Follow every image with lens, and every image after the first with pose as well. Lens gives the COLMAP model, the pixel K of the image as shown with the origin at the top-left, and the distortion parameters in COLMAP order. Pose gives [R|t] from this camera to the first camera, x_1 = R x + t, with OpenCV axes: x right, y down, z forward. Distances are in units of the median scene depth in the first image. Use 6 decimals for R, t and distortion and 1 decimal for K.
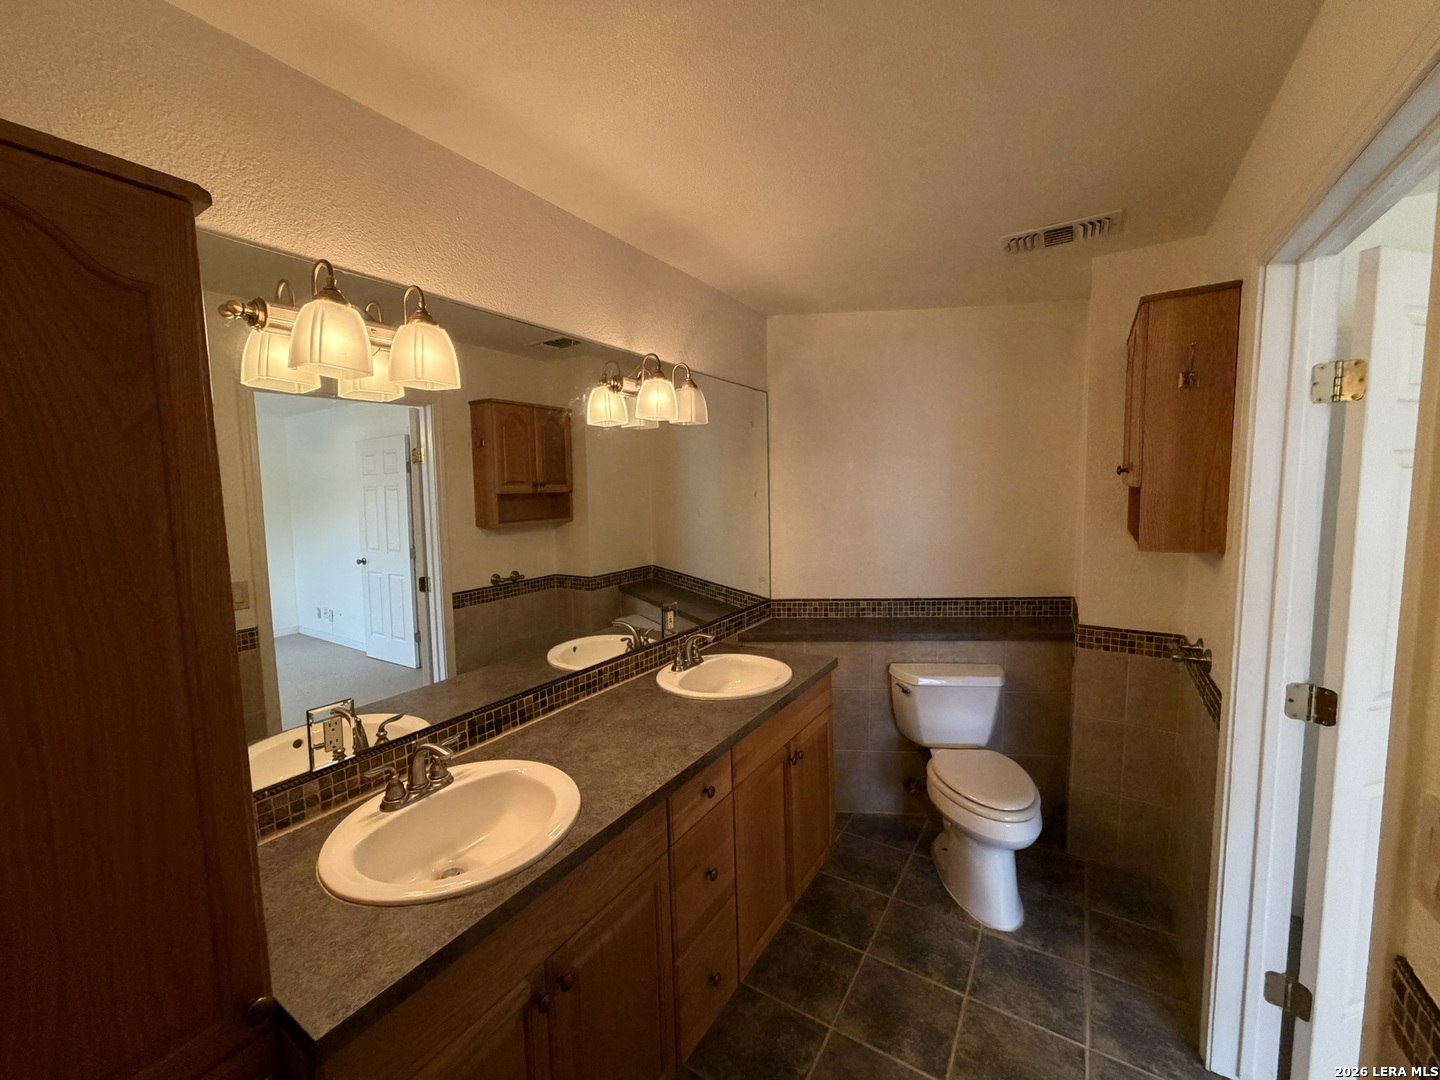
lens RADIAL K [[572.4, 0, 713.6], [0, 572.4, 539.0], [0, 0, 1]] dist [-0.002244, 0.000988]
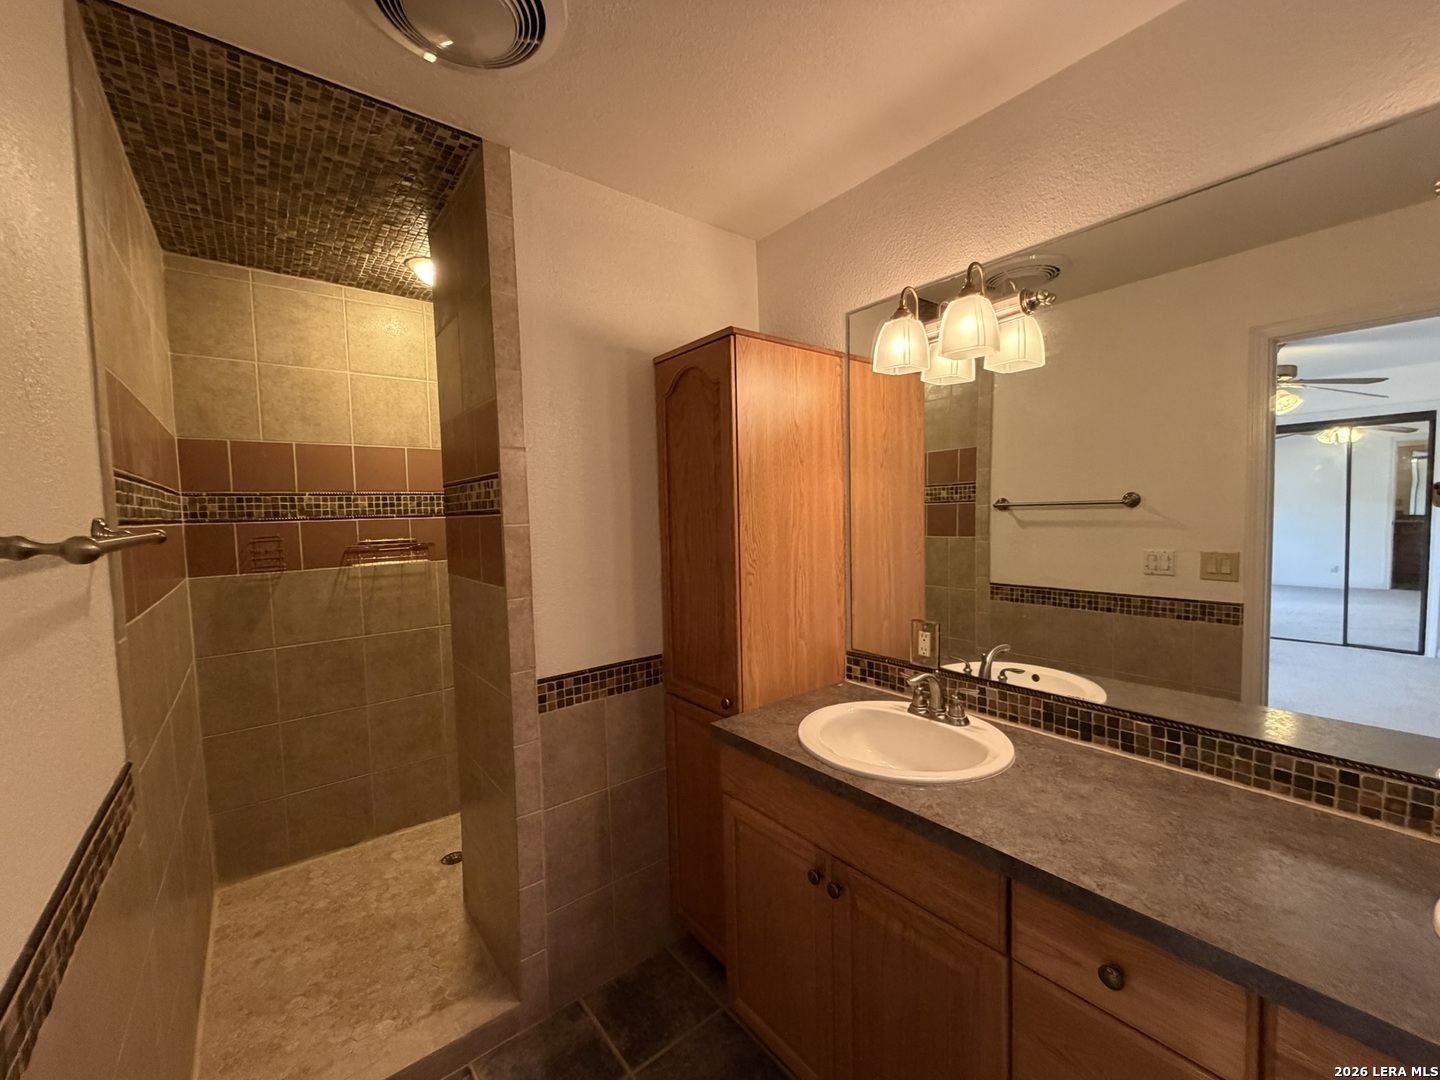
lens RADIAL K [[572.4, 0, 713.7], [0, 572.4, 540.3], [0, 0, 1]] dist [-0.002244, 0.000988]
pose [[-0.317635, 0.086043, -0.944301, 0.475927], [-0.049410, 0.993019, 0.107103, -0.009018], [0.946925, 0.080677, -0.311166, 0.618824]]
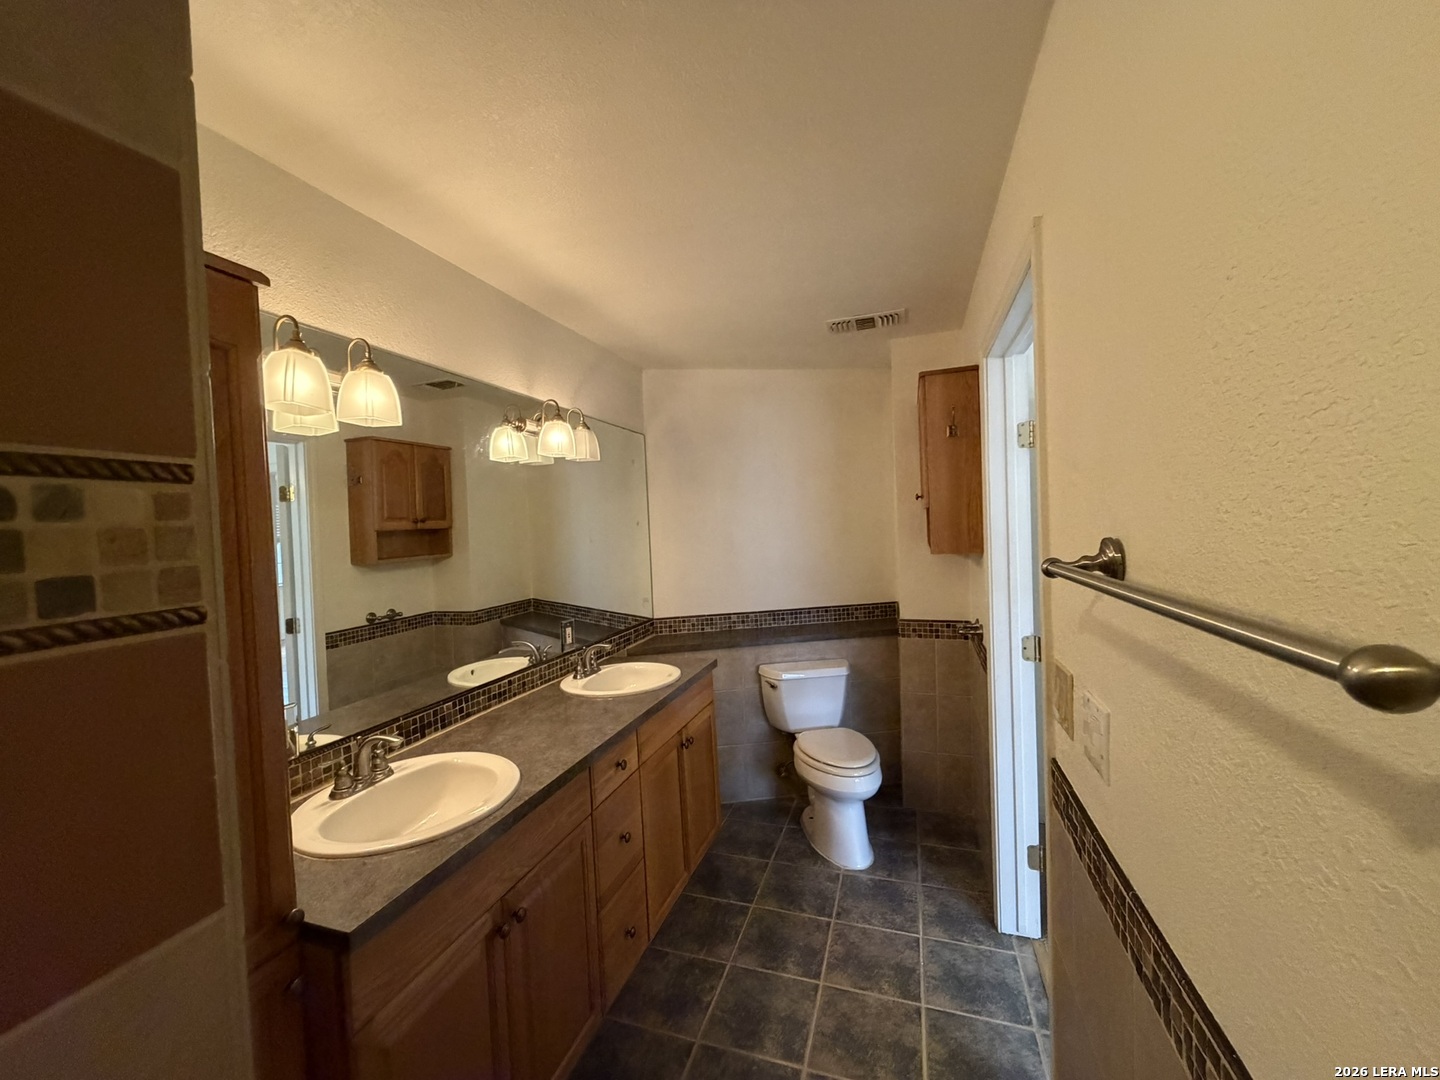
lens RADIAL K [[572.4, 0, 713.2], [0, 572.4, 536.8], [0, 0, 1]] dist [-0.002244, 0.000988]
pose [[0.971278, -0.023705, 0.236763, -0.074658], [0.041965, 0.996494, -0.072380, 0.052197], [-0.234217, 0.080237, 0.968868, -0.184136]]
